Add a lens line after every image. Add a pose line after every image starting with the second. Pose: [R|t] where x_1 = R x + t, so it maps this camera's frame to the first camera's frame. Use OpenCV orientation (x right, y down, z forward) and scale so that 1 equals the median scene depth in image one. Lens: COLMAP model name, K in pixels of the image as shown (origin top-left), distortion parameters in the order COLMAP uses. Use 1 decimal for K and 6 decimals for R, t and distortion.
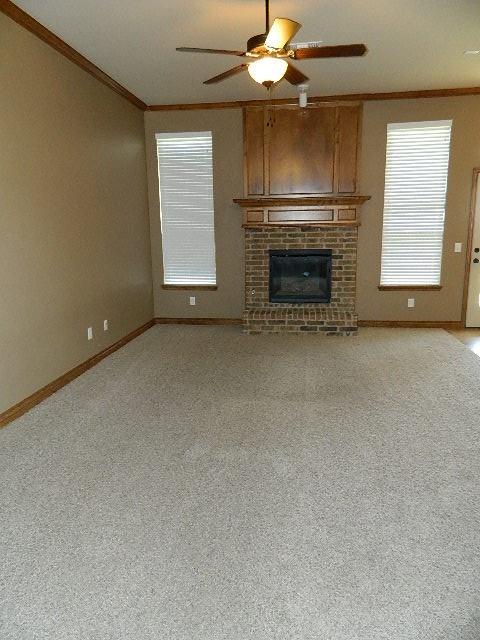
lens RADIAL K [[480.1, 0, 241.1], [0, 480.1, 322.4], [0, 0, 1]] dist [0.031908, -0.040205]
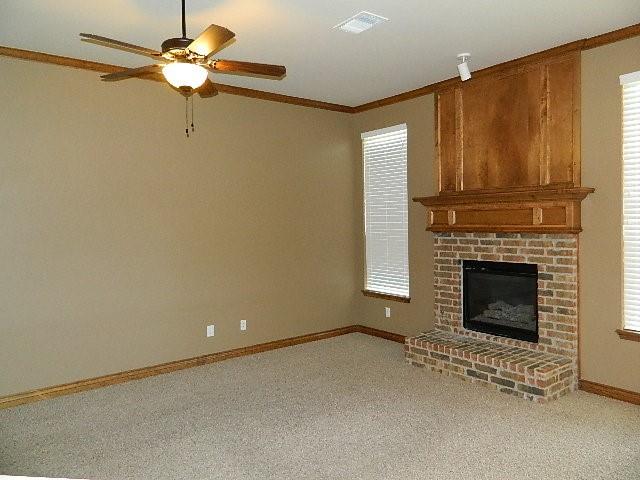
lens RADIAL K [[480.1, 0, 318.4], [0, 480.1, 235.4], [0, 0, 1]] dist [0.031908, -0.040205]
pose [[0.721726, 0.025779, -0.691699, 0.435221], [-0.136651, 0.984945, -0.105875, -0.077895], [0.678556, 0.170934, 0.714383, 0.292721]]
